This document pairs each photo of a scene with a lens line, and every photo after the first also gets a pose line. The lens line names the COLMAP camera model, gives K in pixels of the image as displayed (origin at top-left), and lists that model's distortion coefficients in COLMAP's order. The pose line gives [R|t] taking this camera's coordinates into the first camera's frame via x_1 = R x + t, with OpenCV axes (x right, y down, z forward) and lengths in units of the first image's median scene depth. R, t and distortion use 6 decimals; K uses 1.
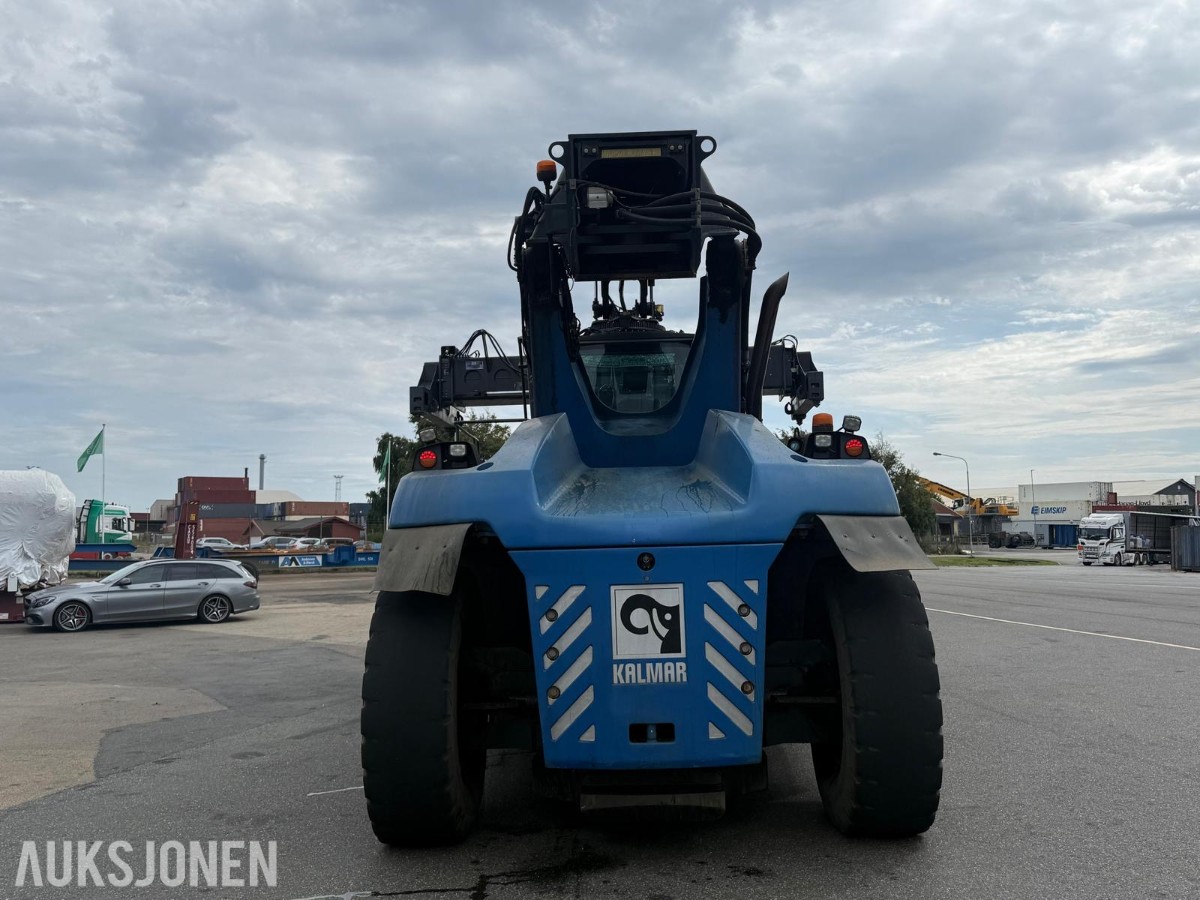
lens RADIAL K [[1214.7, 0, 598.7], [0, 1214.7, 464.0], [0, 0, 1]] dist [0.235043, -0.560943]
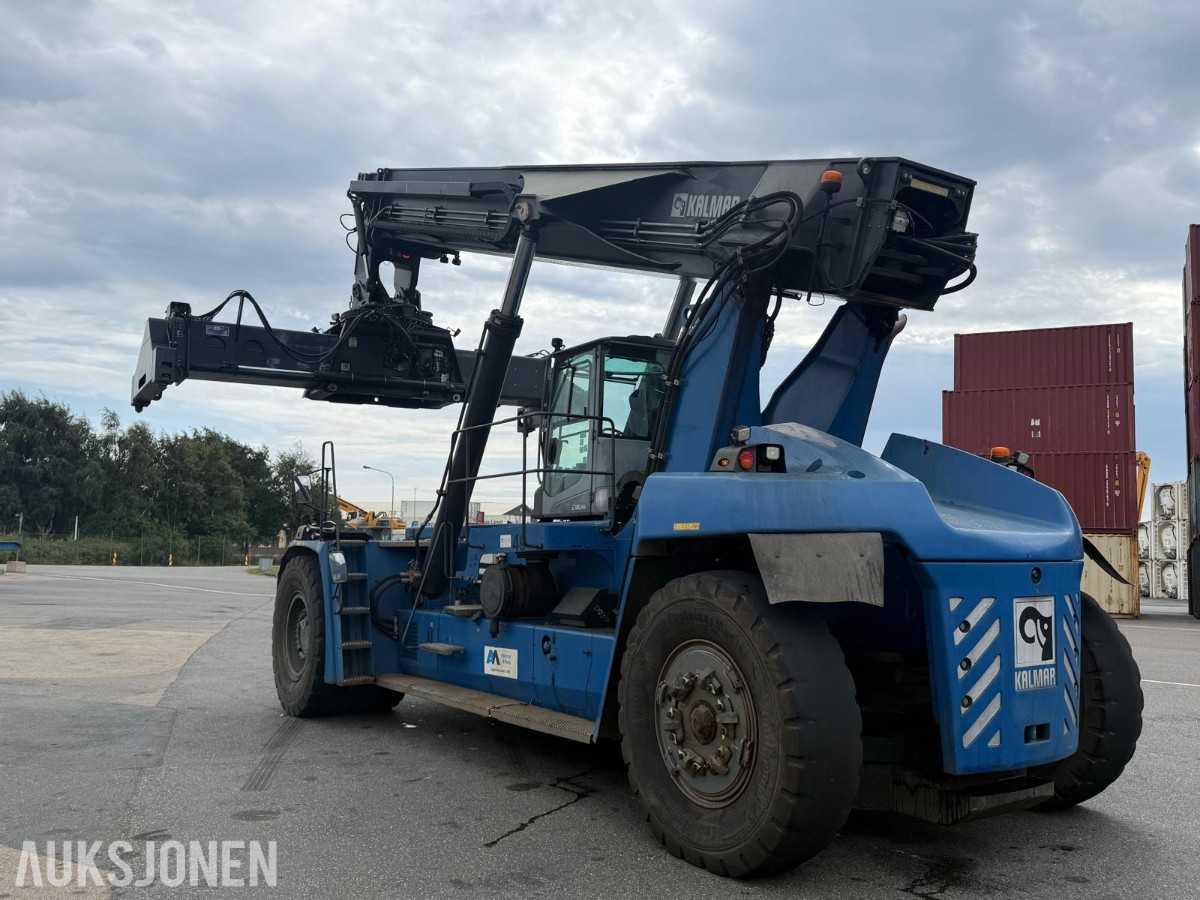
lens RADIAL K [[1197.9, 0, 600.3], [0, 1197.9, 459.5], [0, 0, 1]] dist [0.167109, -0.362994]
pose [[0.749702, 0.075173, 0.657492, -0.446237], [-0.066128, 0.997064, -0.038596, 0.020651], [-0.658464, -0.014544, 0.752472, 0.206033]]
